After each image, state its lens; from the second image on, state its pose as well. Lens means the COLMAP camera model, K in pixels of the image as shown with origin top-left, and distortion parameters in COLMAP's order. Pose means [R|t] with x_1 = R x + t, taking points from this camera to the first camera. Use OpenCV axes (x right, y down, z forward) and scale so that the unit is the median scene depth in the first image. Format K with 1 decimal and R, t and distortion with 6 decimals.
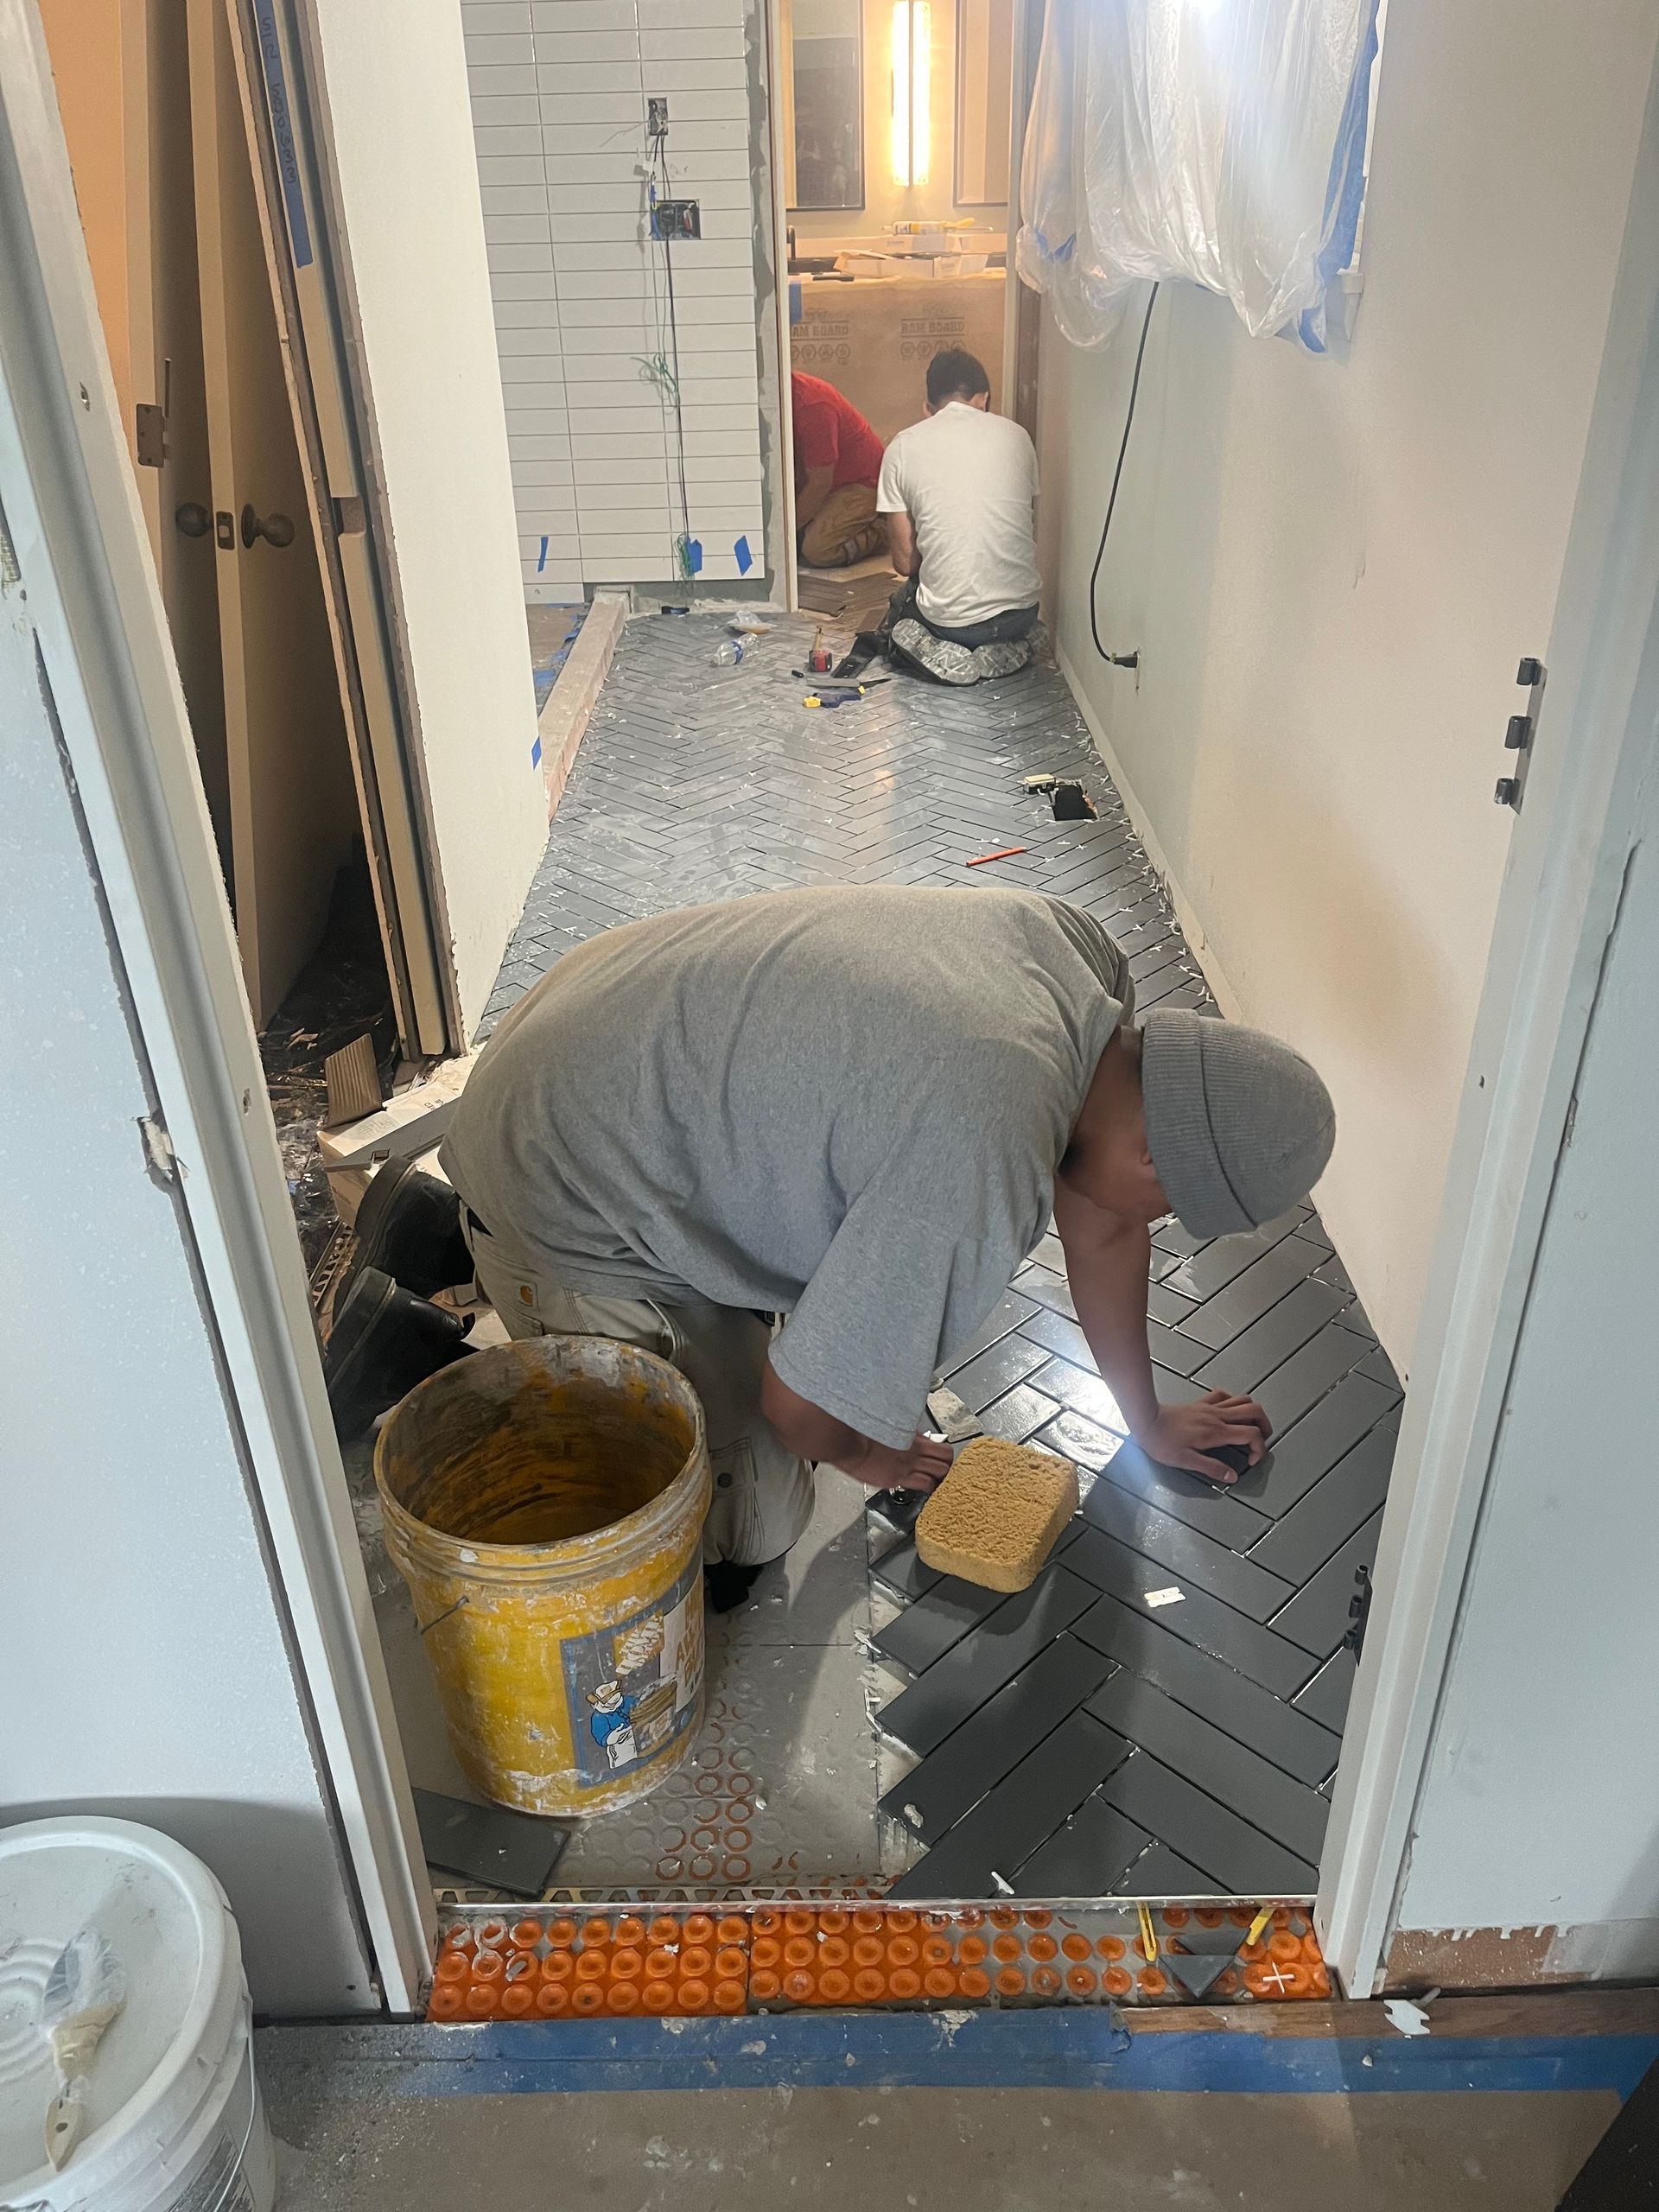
lens RADIAL K [[1677.7, 0, 832.6], [0, 1677.7, 1110.7], [0, 0, 1]] dist [0.007194, 0.000966]
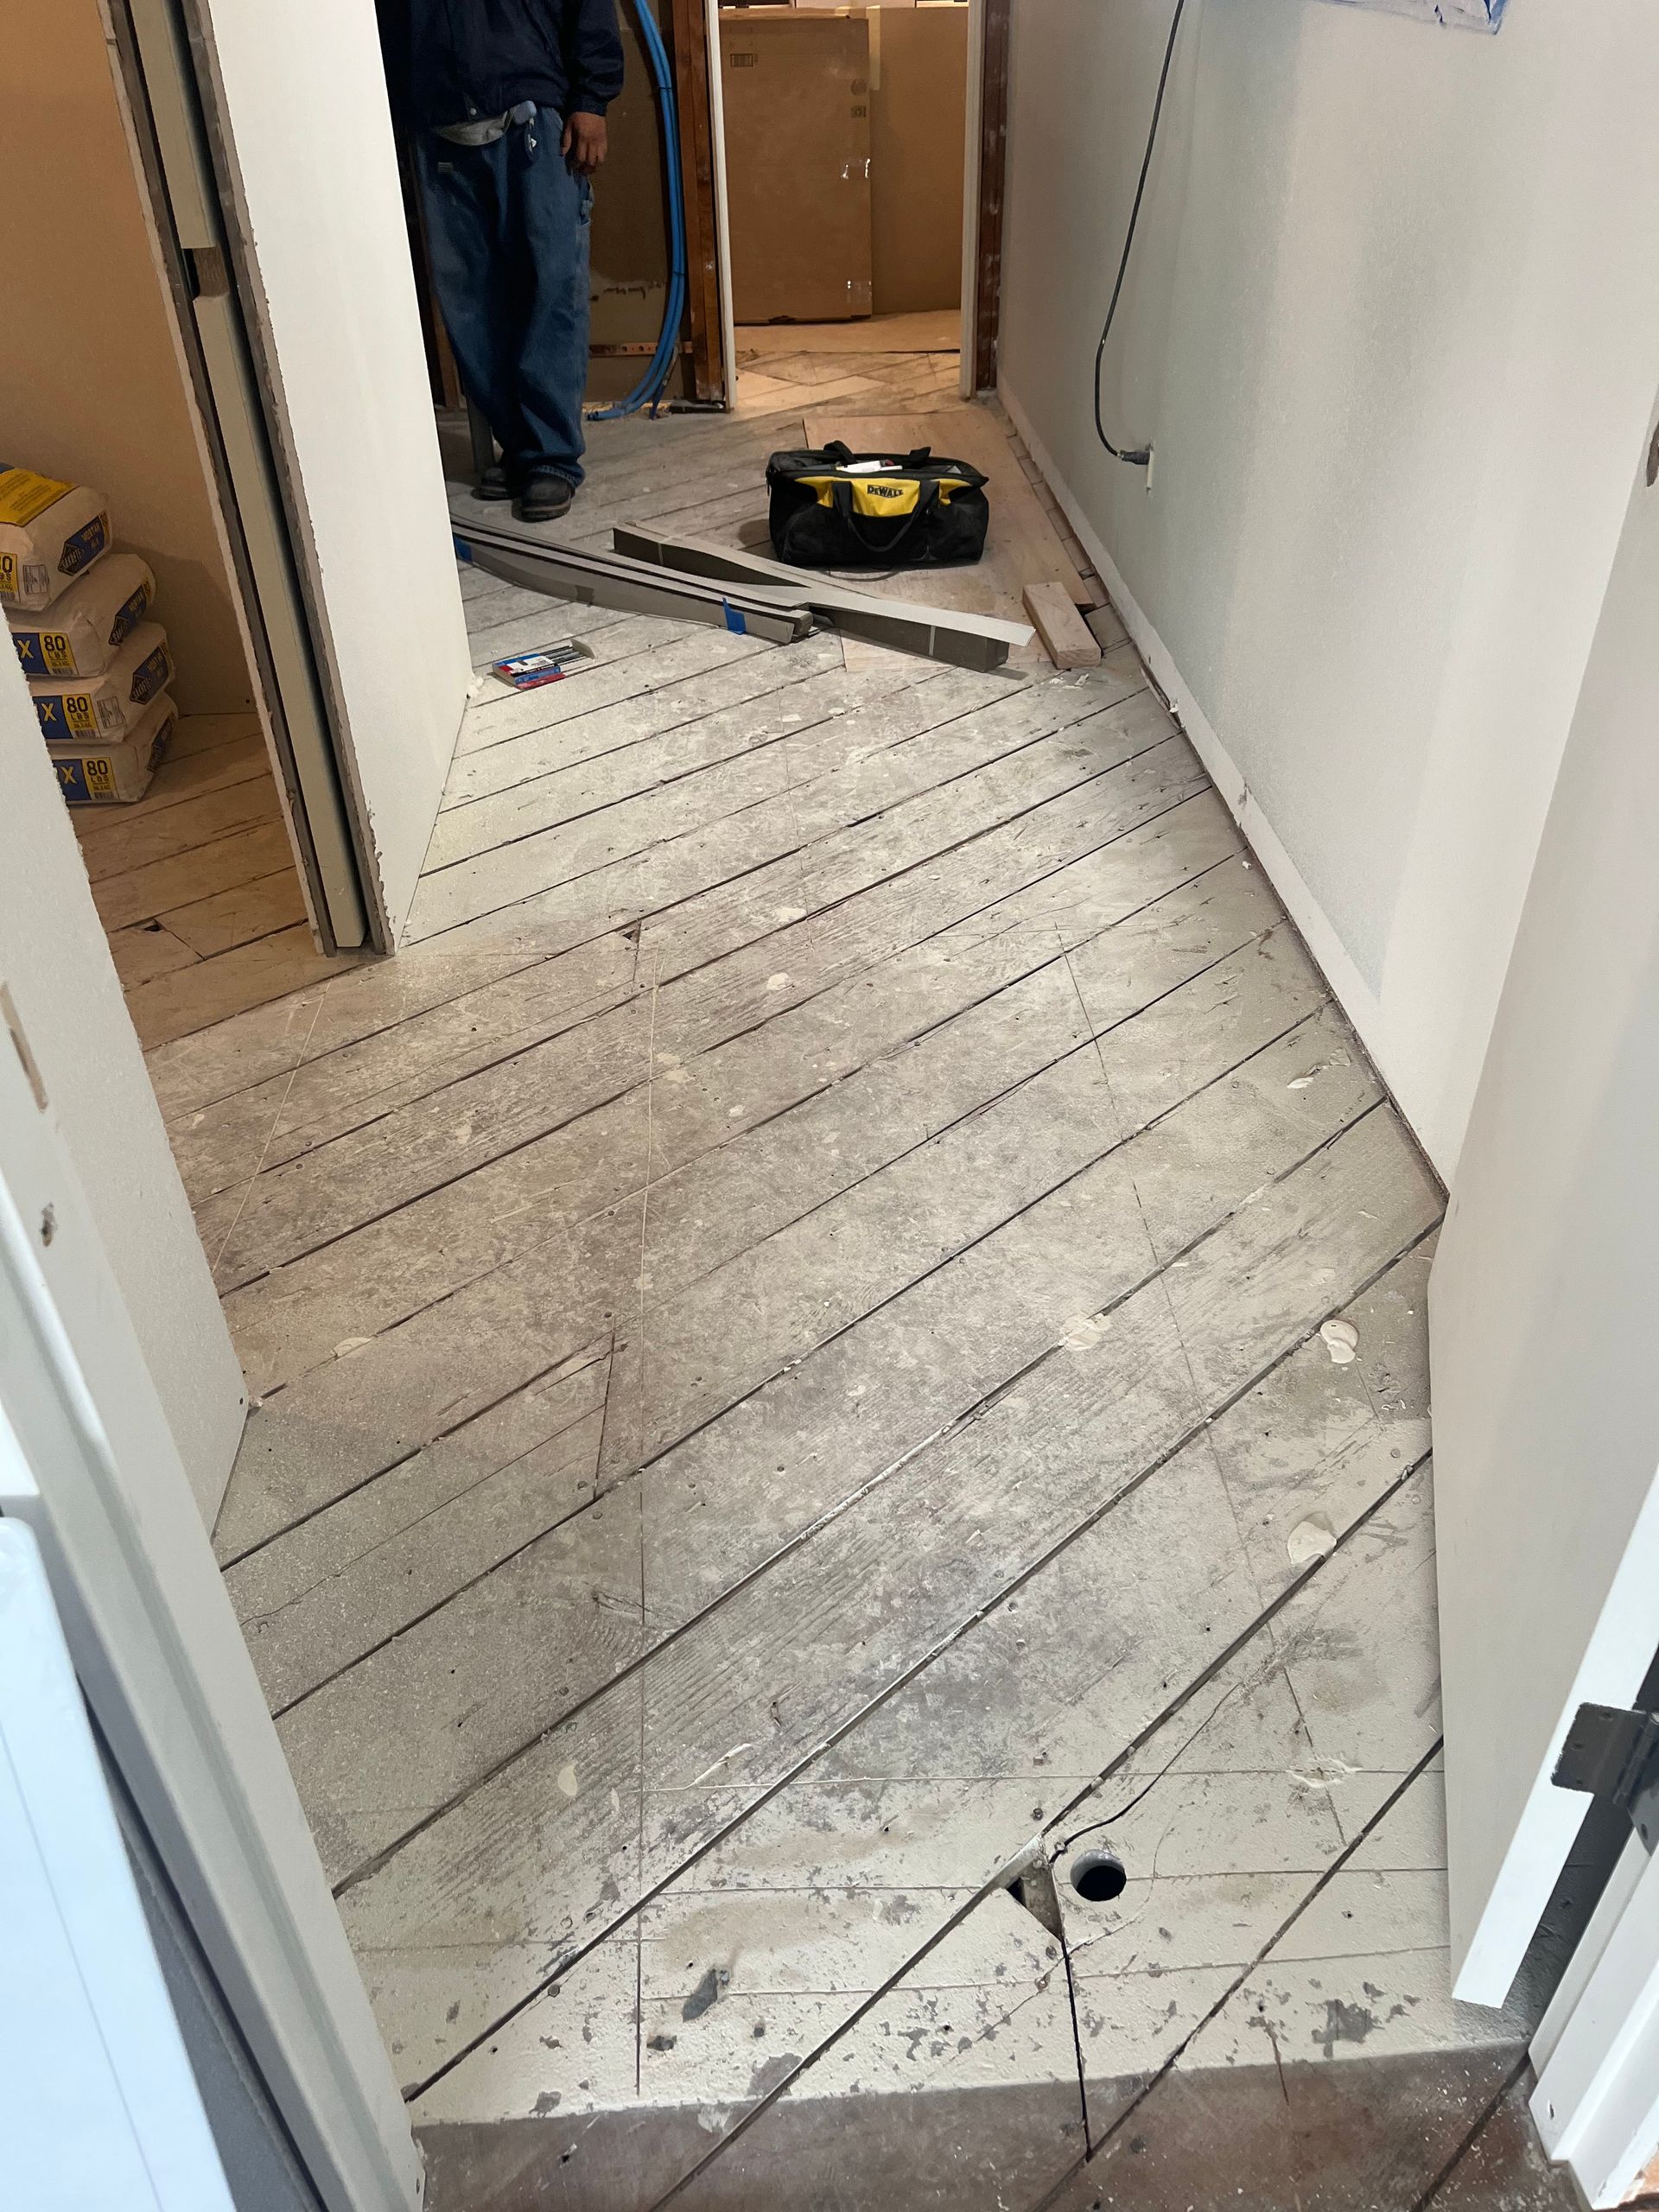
lens RADIAL K [[1680.5, 0, 832.8], [0, 1680.5, 1102.2], [0, 0, 1]] dist [0.050124, -0.064476]
pose [[0.998810, -0.024334, 0.042276, -0.036284], [0.019866, 0.994475, 0.103077, -0.042651], [-0.044551, -0.102114, 0.993775, 0.150137]]
